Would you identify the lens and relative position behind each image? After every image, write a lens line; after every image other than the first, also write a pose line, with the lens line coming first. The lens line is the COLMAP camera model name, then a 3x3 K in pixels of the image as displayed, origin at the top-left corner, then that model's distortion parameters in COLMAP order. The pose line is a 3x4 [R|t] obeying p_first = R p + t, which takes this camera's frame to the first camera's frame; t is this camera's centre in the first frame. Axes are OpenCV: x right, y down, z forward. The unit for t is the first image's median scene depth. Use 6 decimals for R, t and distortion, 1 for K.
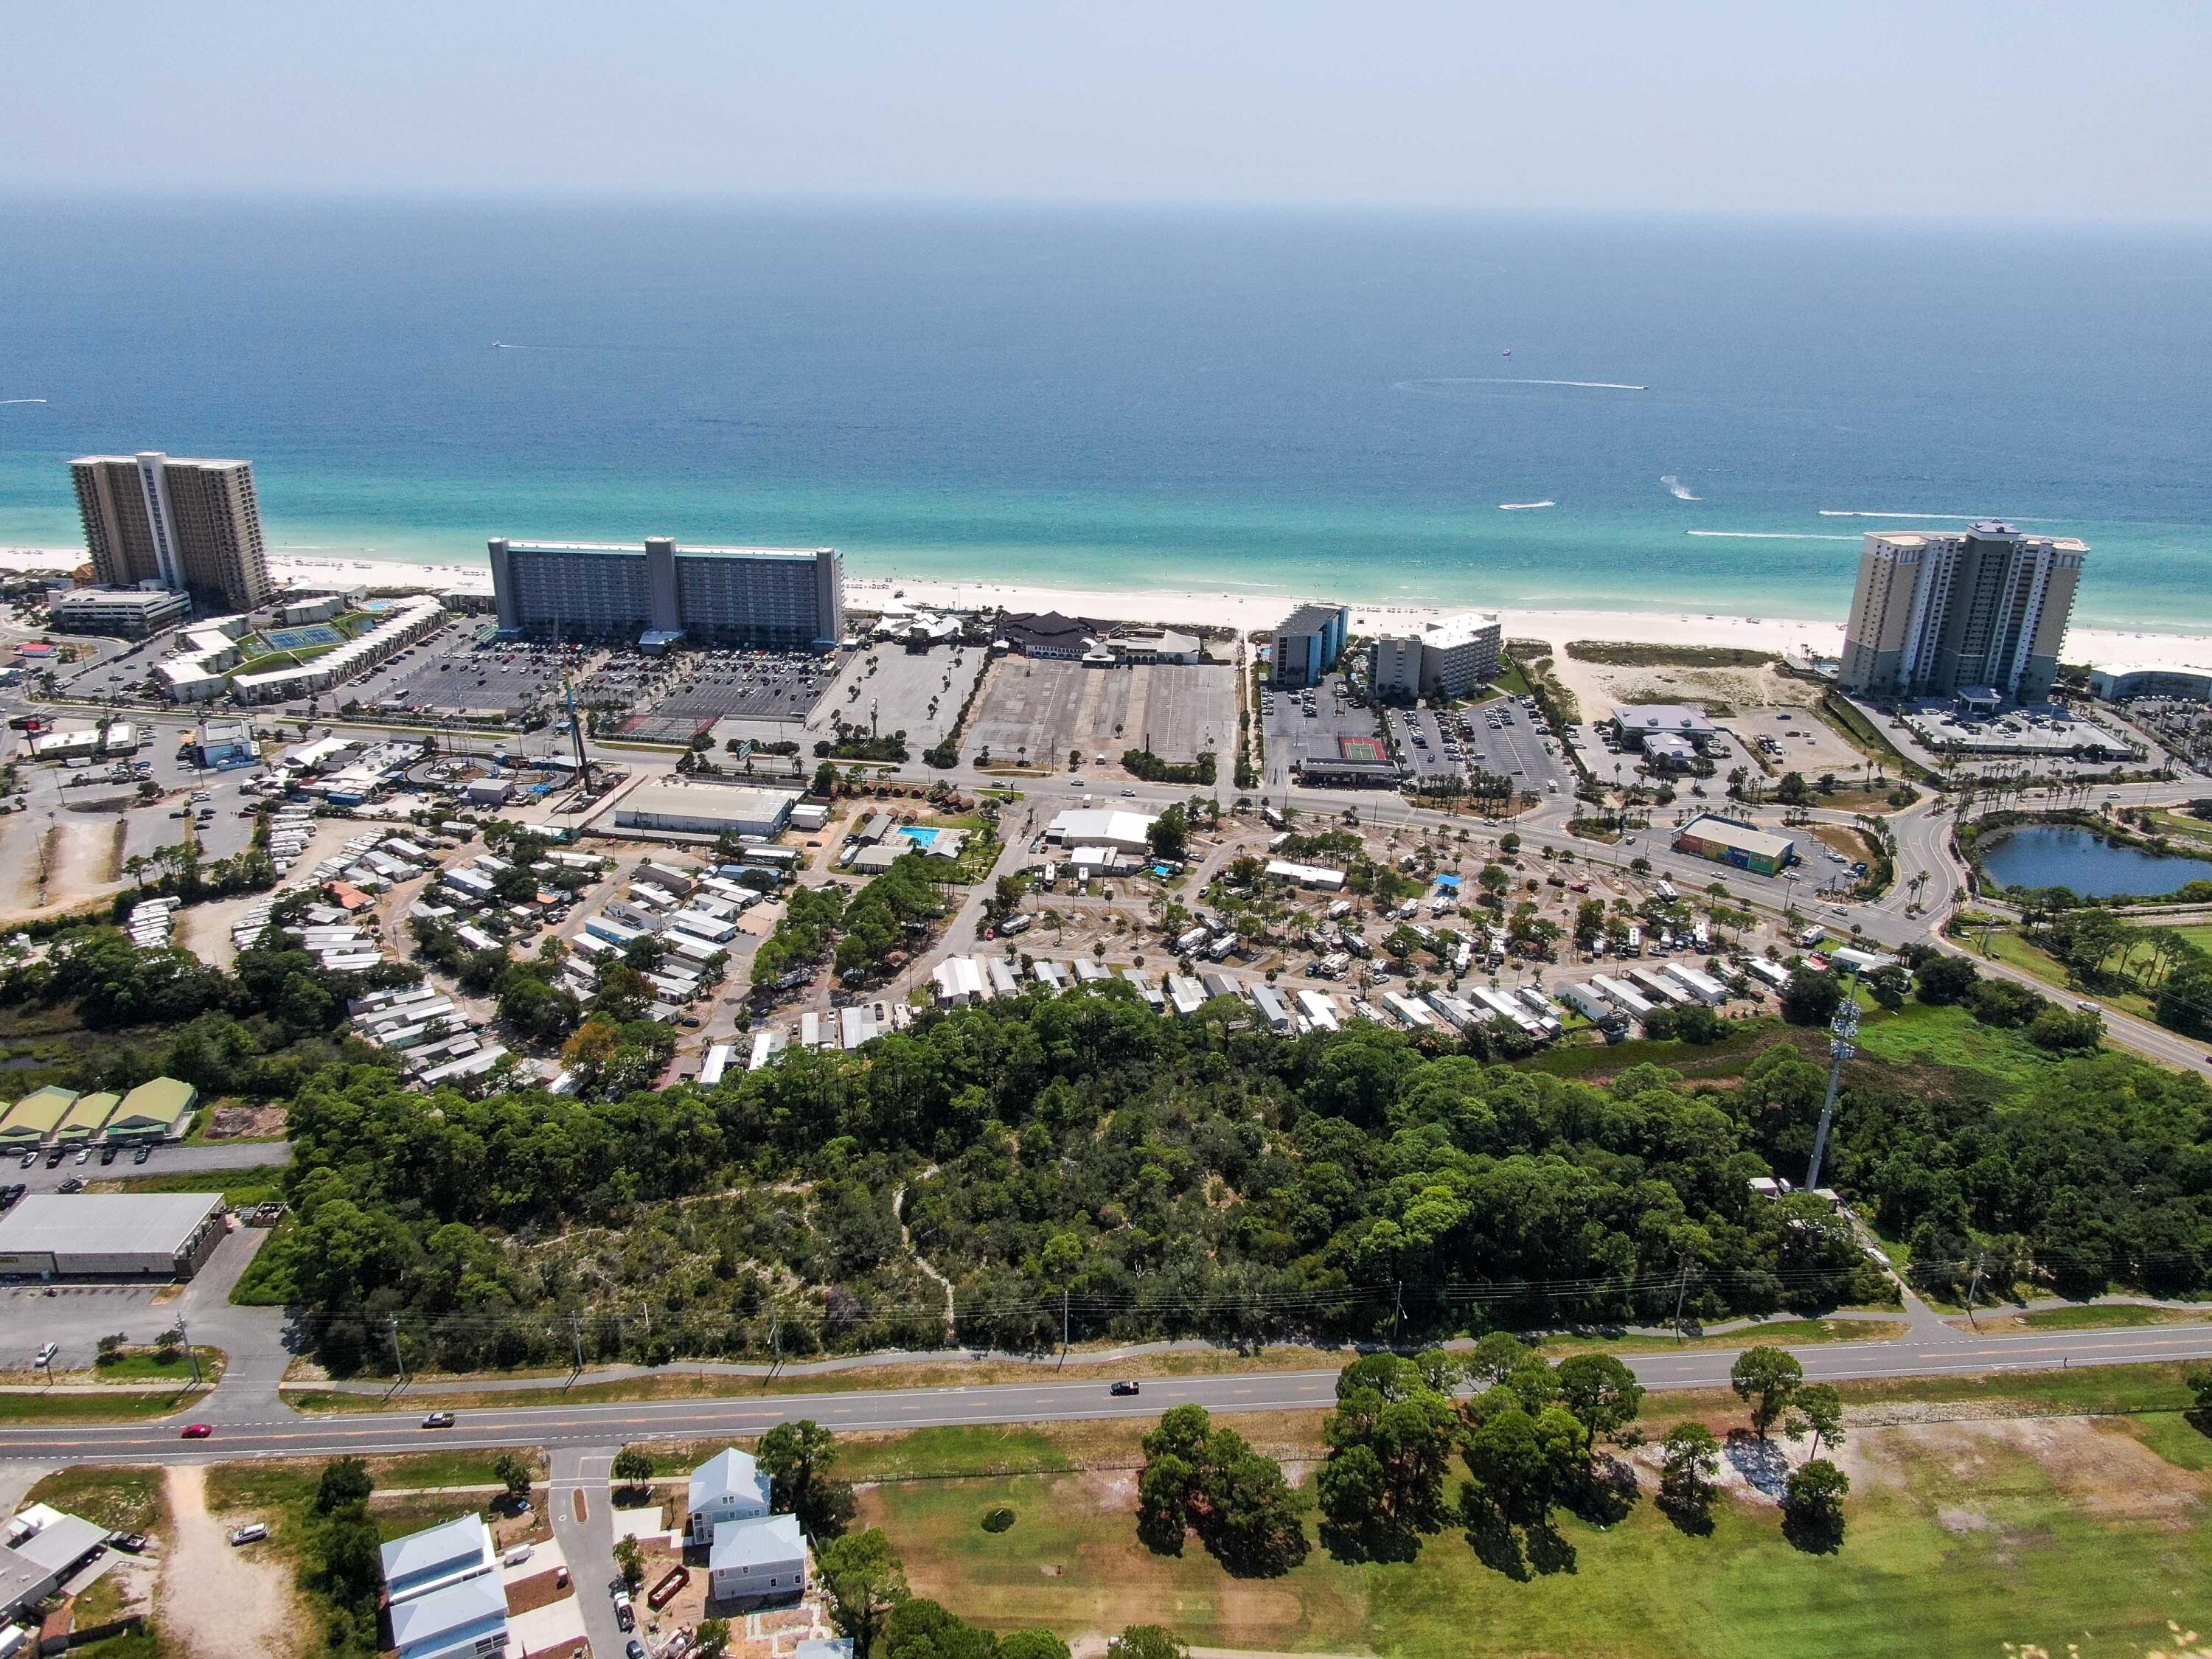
lens RADIAL K [[1540.9, 0, 1111.2], [0, 1540.9, 829.6], [0, 0, 1]] dist [-0.008787, 0.004682]
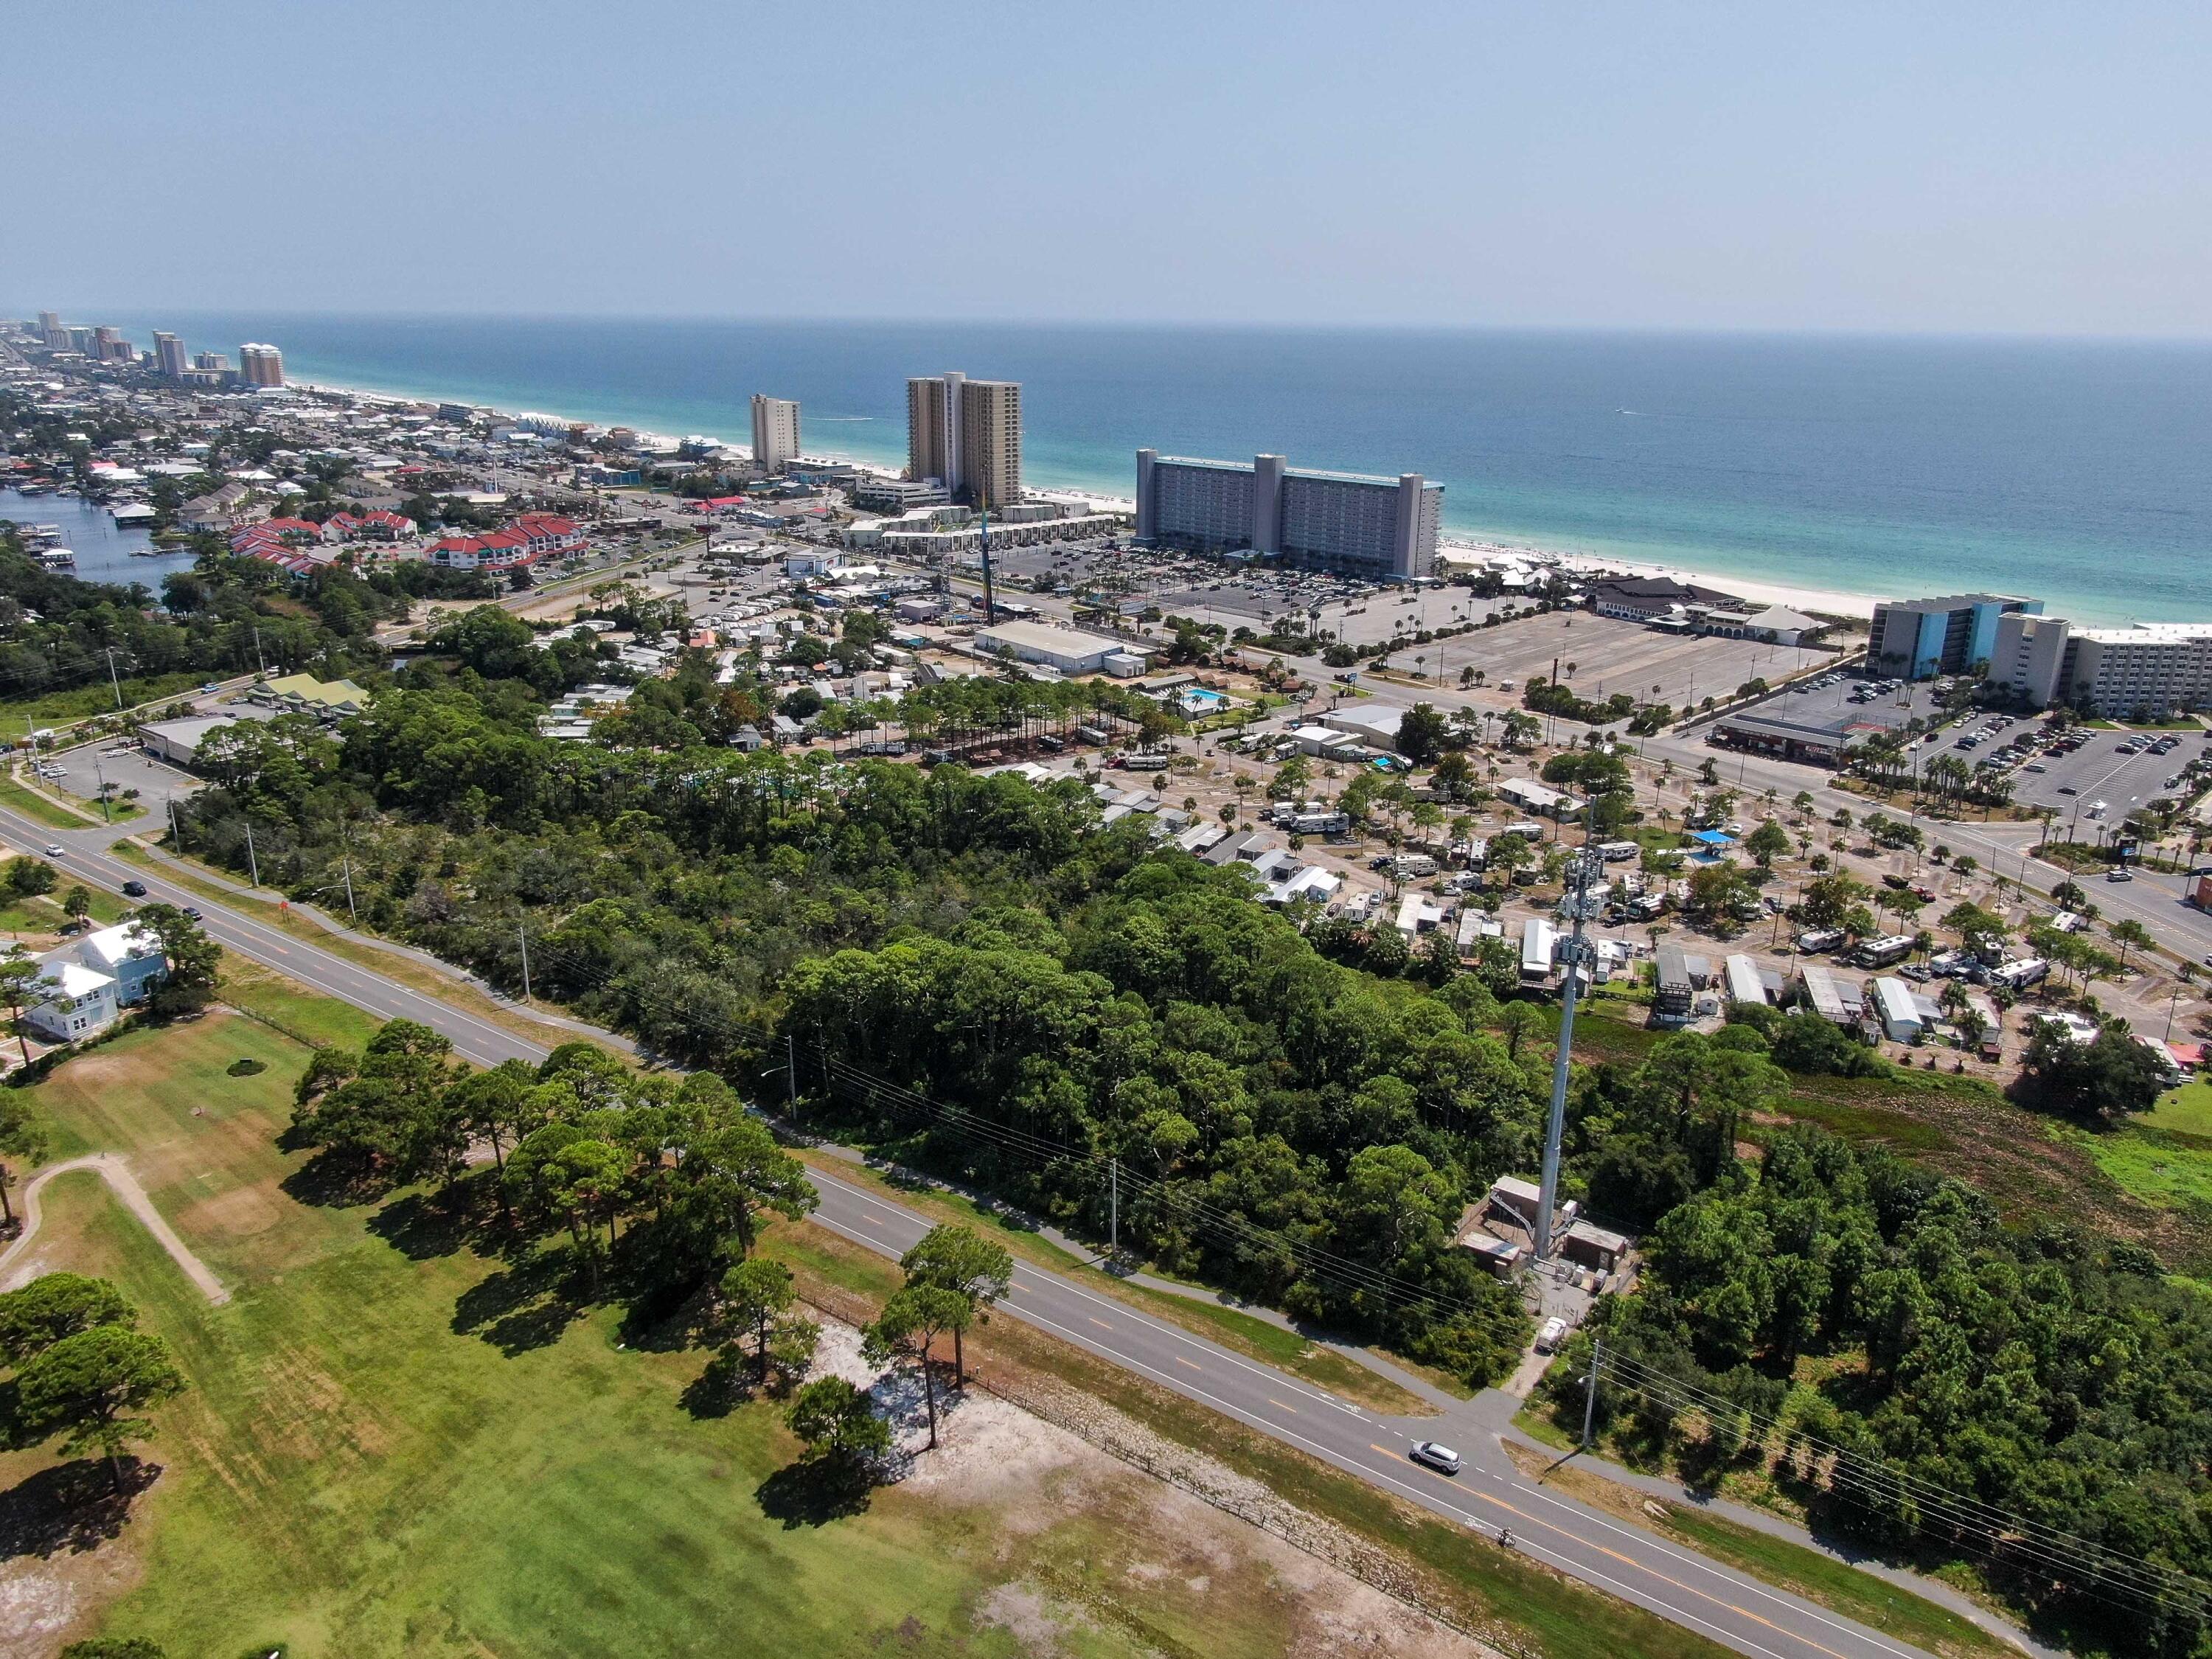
lens RADIAL K [[1540.9, 0, 1108.9], [0, 1540.9, 824.5], [0, 0, 1]] dist [-0.008787, 0.004682]
pose [[0.763184, 0.197995, -0.615100, 0.472240], [-0.242696, 0.970039, 0.011121, 0.092338], [0.598872, 0.140795, 0.788371, 0.305890]]
